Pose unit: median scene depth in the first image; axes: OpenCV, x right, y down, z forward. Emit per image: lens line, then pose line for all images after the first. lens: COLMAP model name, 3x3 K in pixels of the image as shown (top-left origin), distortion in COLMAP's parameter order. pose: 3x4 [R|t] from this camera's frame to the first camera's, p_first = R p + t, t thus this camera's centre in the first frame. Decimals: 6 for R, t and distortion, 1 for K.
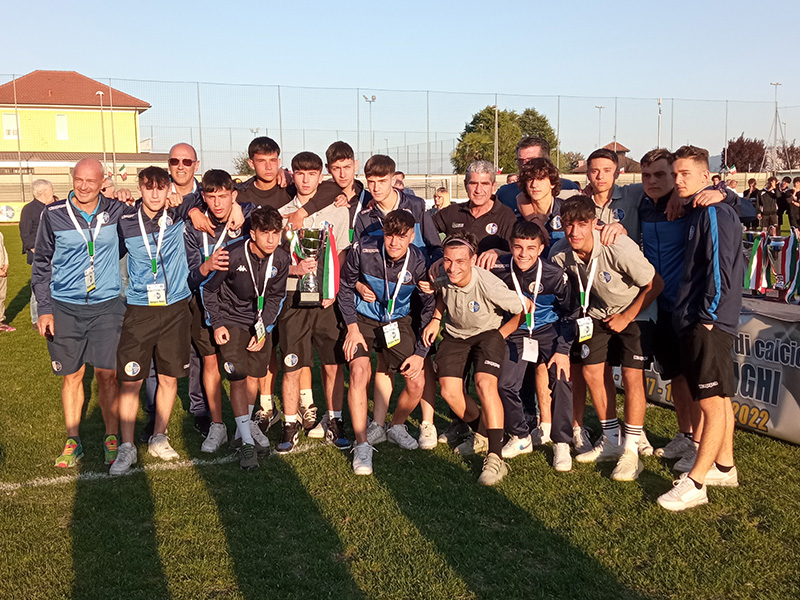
lens RADIAL K [[1642.2, 0, 358.3], [0, 1642.2, 336.0], [0, 0, 1]] dist [0.098997, -0.225105]
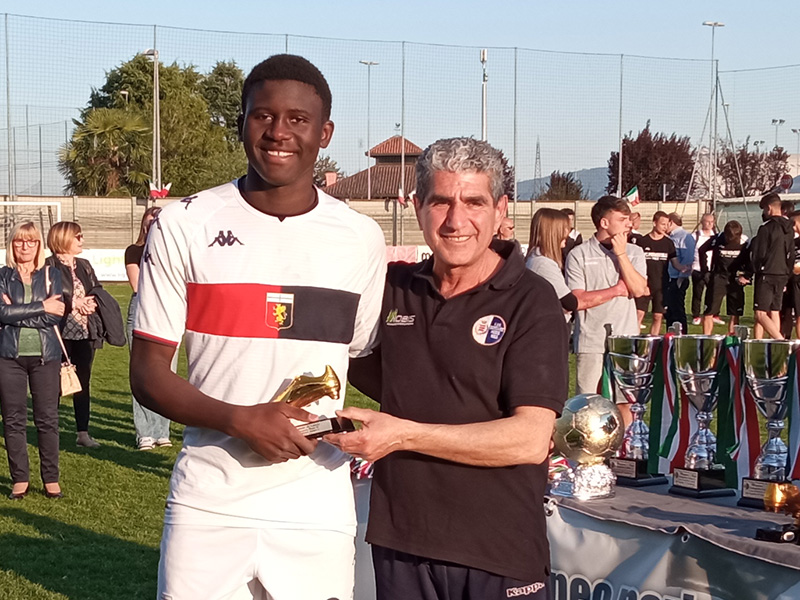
lens RADIAL K [[1642.4, 0, 285.9], [0, 1642.4, 388.6], [0, 0, 1]] dist [0.153702, -0.490249]
pose [[0.986703, -0.004342, 0.162476, 0.043167], [0.004201, 0.999990, 0.001212, -0.043724], [-0.162480, -0.000513, 0.986712, 0.525040]]
